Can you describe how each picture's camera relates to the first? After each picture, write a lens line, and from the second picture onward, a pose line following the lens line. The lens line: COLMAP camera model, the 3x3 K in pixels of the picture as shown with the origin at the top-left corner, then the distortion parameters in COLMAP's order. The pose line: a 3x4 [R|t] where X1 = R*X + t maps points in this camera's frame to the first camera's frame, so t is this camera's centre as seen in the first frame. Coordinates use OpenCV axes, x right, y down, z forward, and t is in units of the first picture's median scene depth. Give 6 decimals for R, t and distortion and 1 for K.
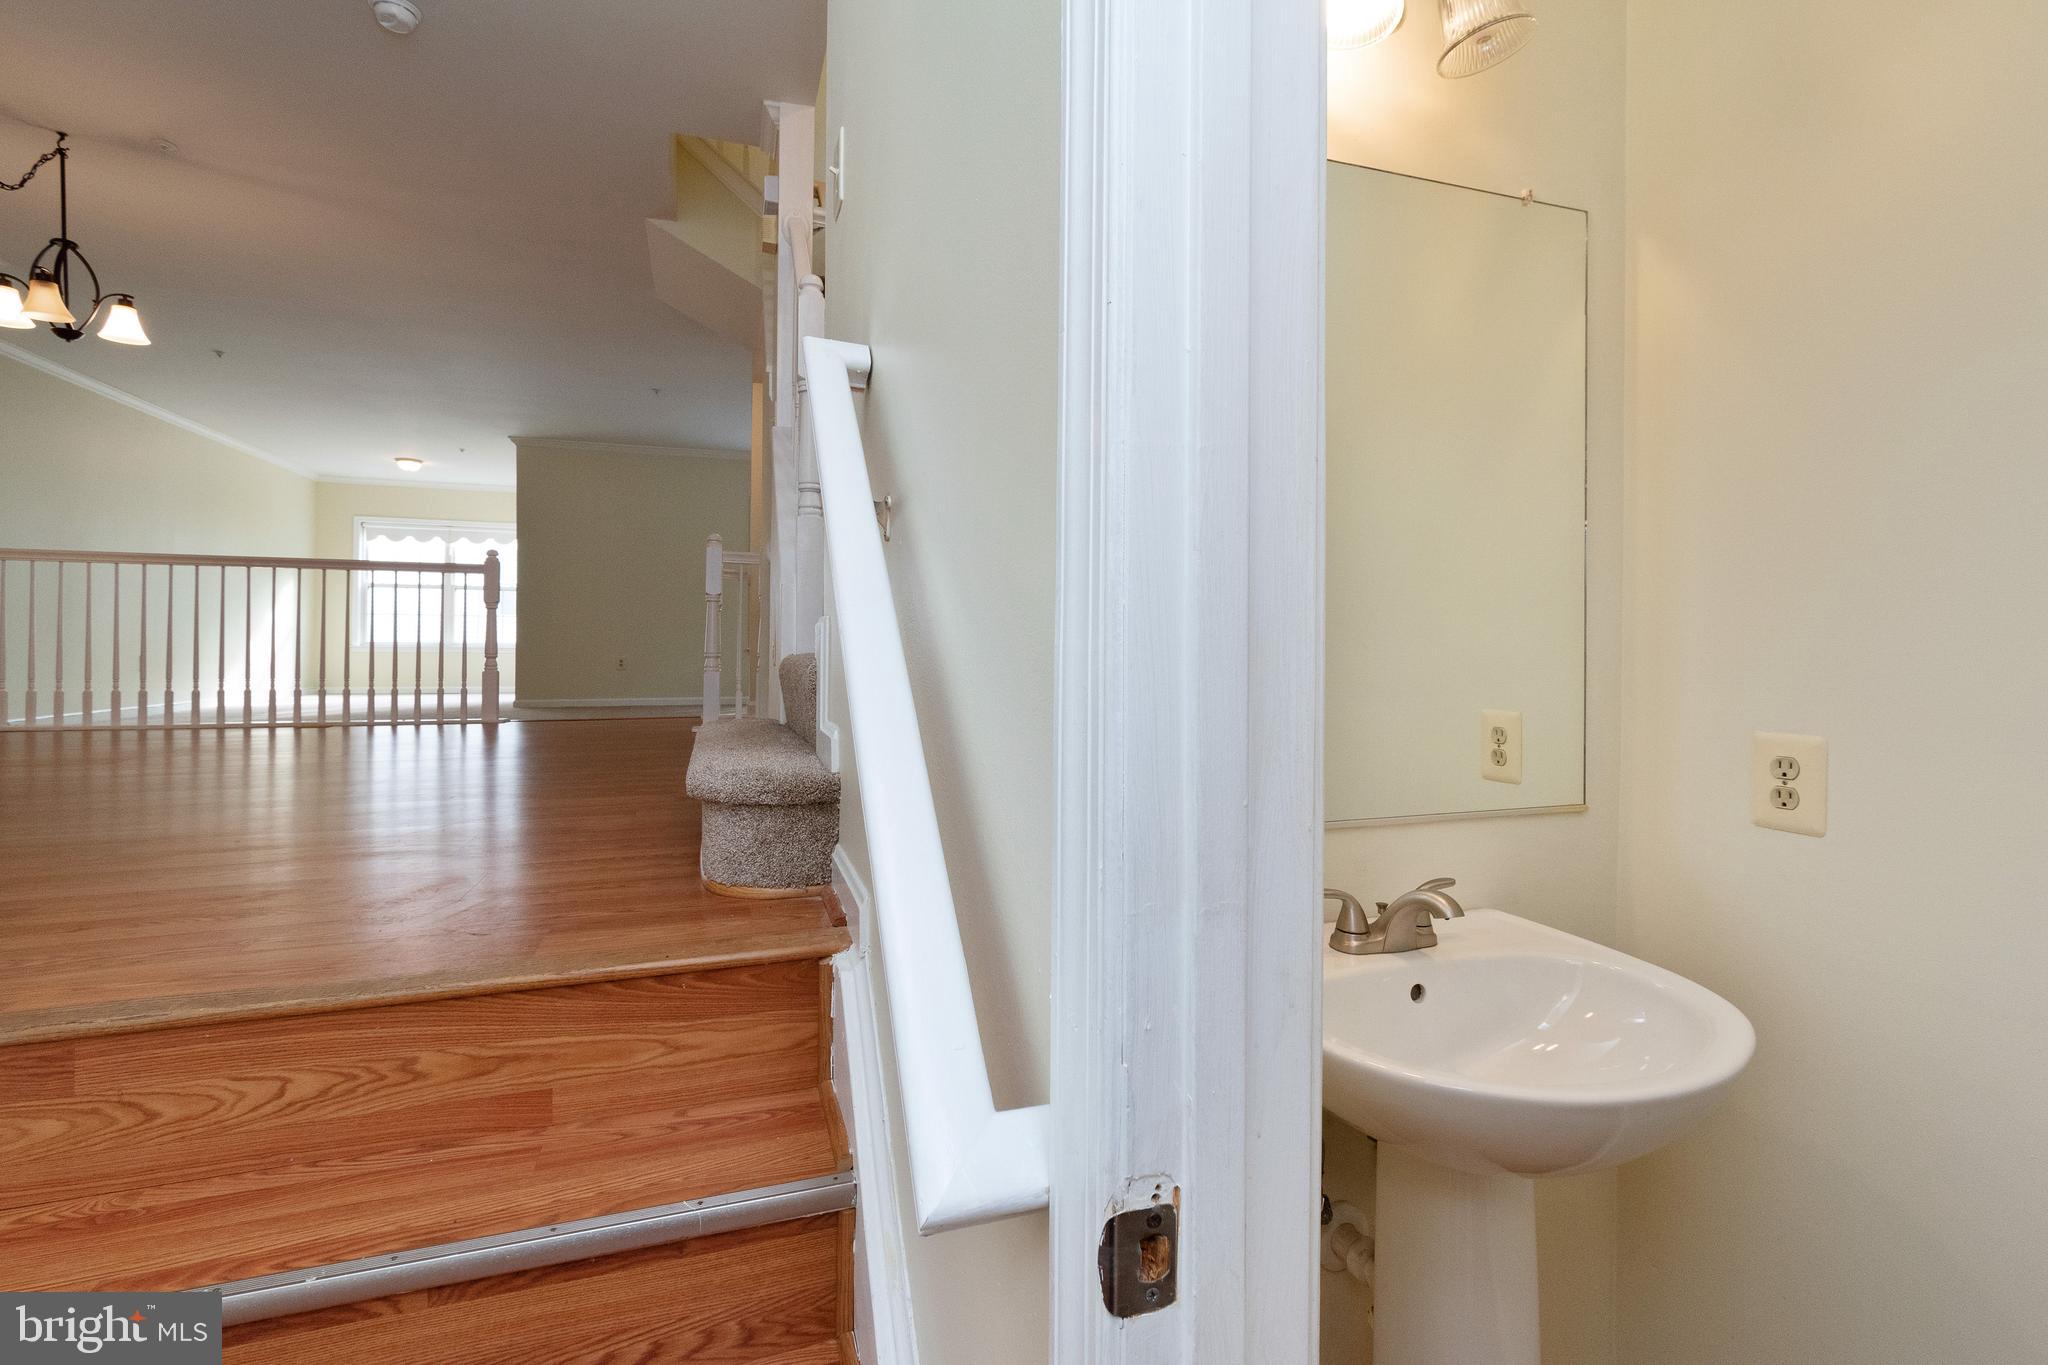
lens RADIAL K [[933.9, 0, 1028.3], [0, 933.9, 636.9], [0, 0, 1]] dist [0.001687, 0.000204]
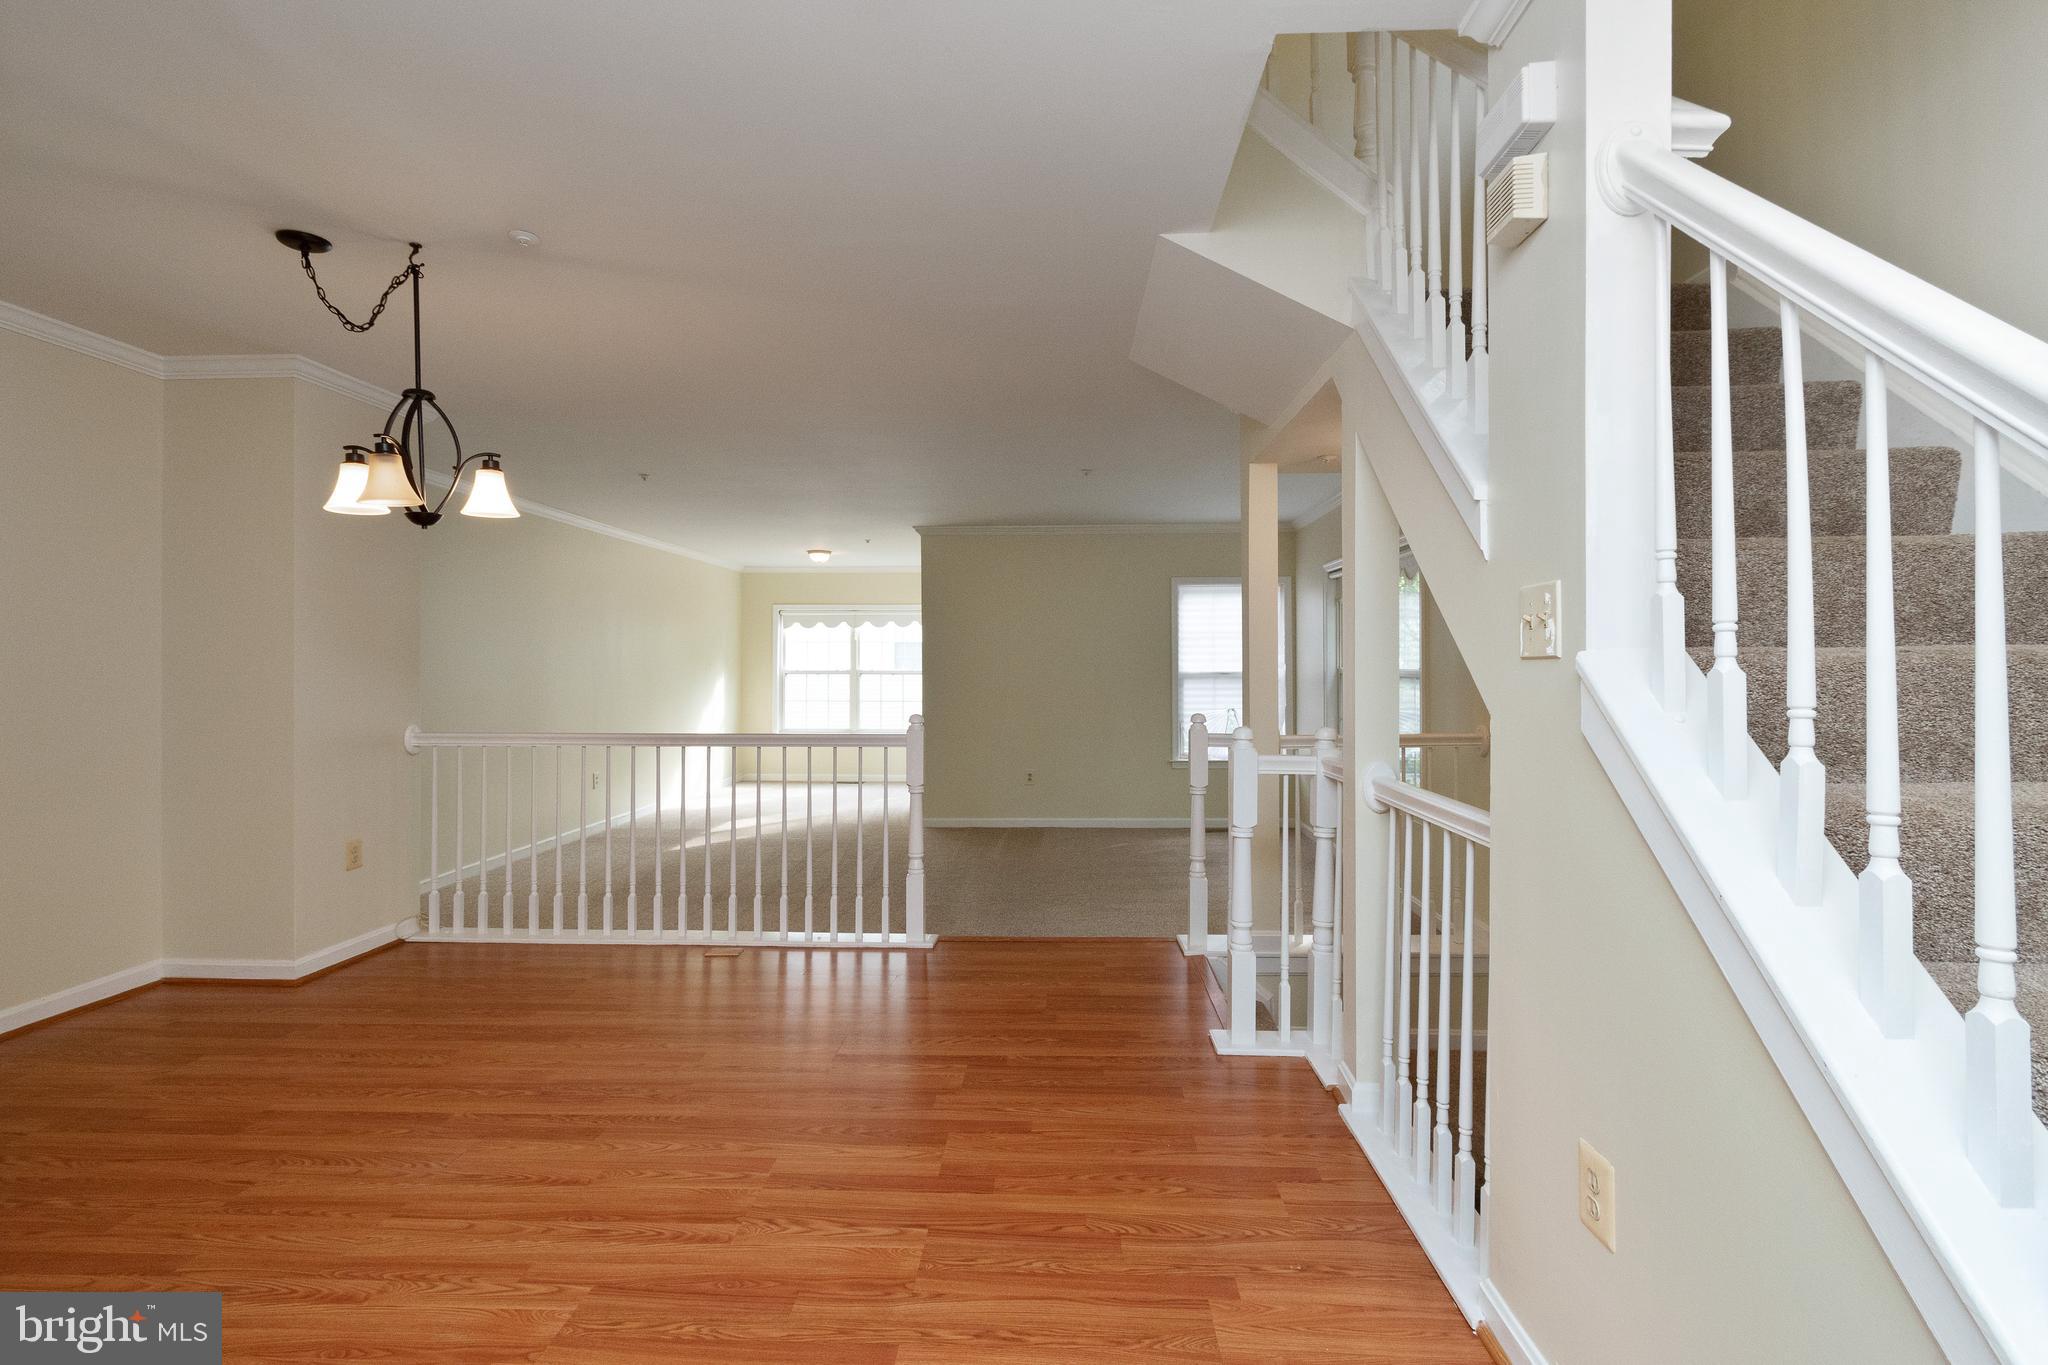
lens RADIAL K [[923.1, 0, 1031.1], [0, 923.1, 660.6], [0, 0, 1]] dist [0.000239, 0.000151]
pose [[0.936268, -0.006812, -0.351221, -0.320524], [0.007835, 0.999968, 0.001491, -0.203558], [0.351199, -0.004148, 0.936292, 0.476342]]
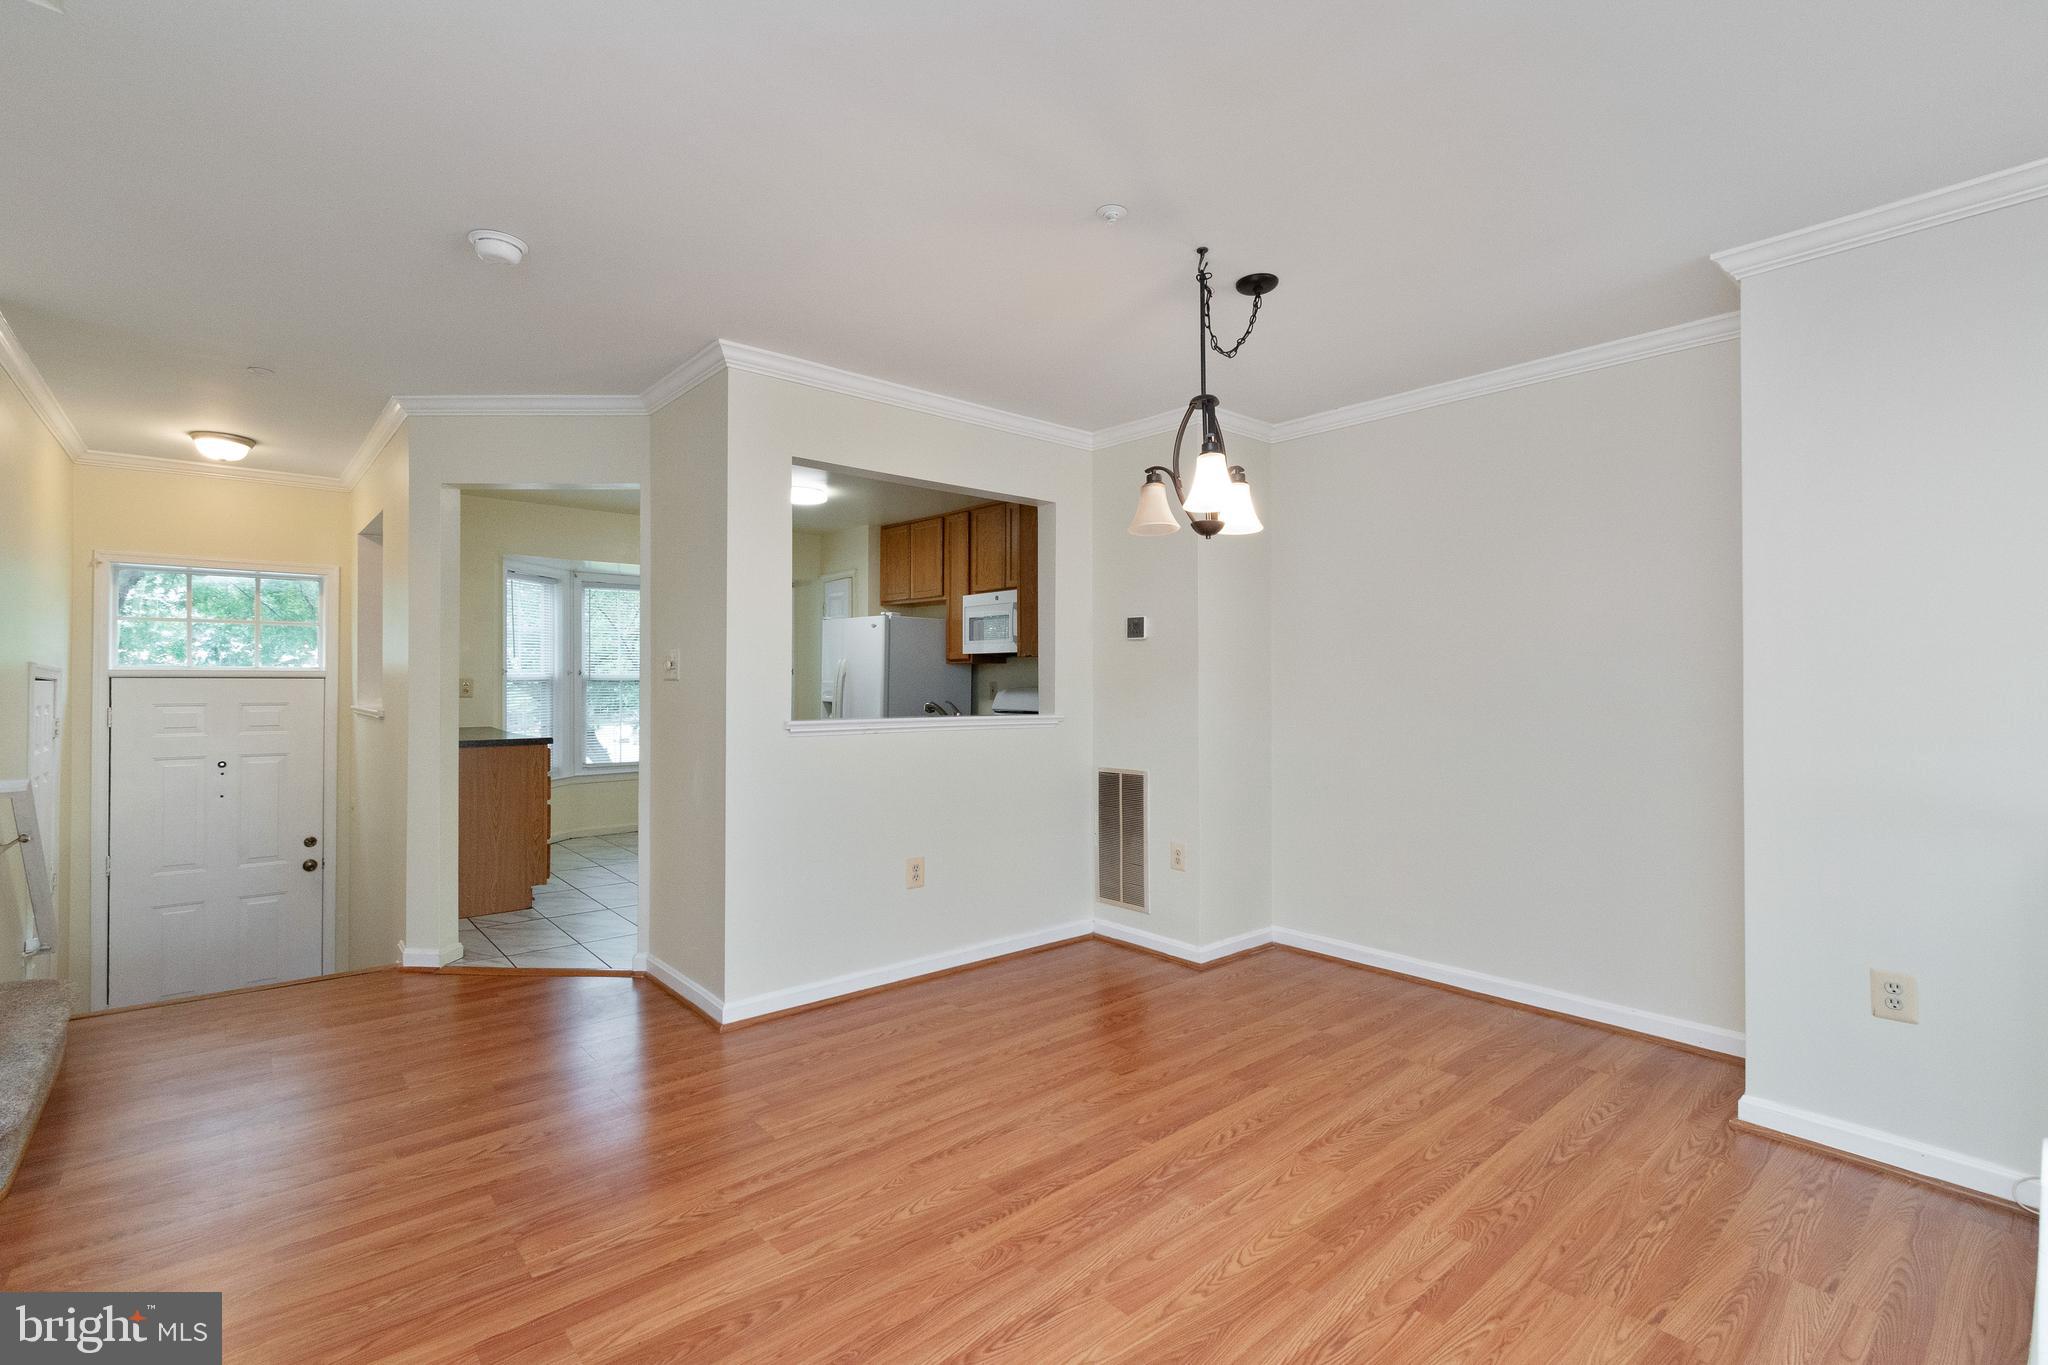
lens RADIAL K [[917.7, 0, 1034.1], [0, 917.7, 676.8], [0, 0, 1]] dist [-0.000341, -0.000278]
pose [[-0.920711, -0.004432, -0.390220, -0.627409], [0.001211, 0.999898, -0.014212, -0.196685], [0.390244, -0.013558, -0.920612, 1.550560]]
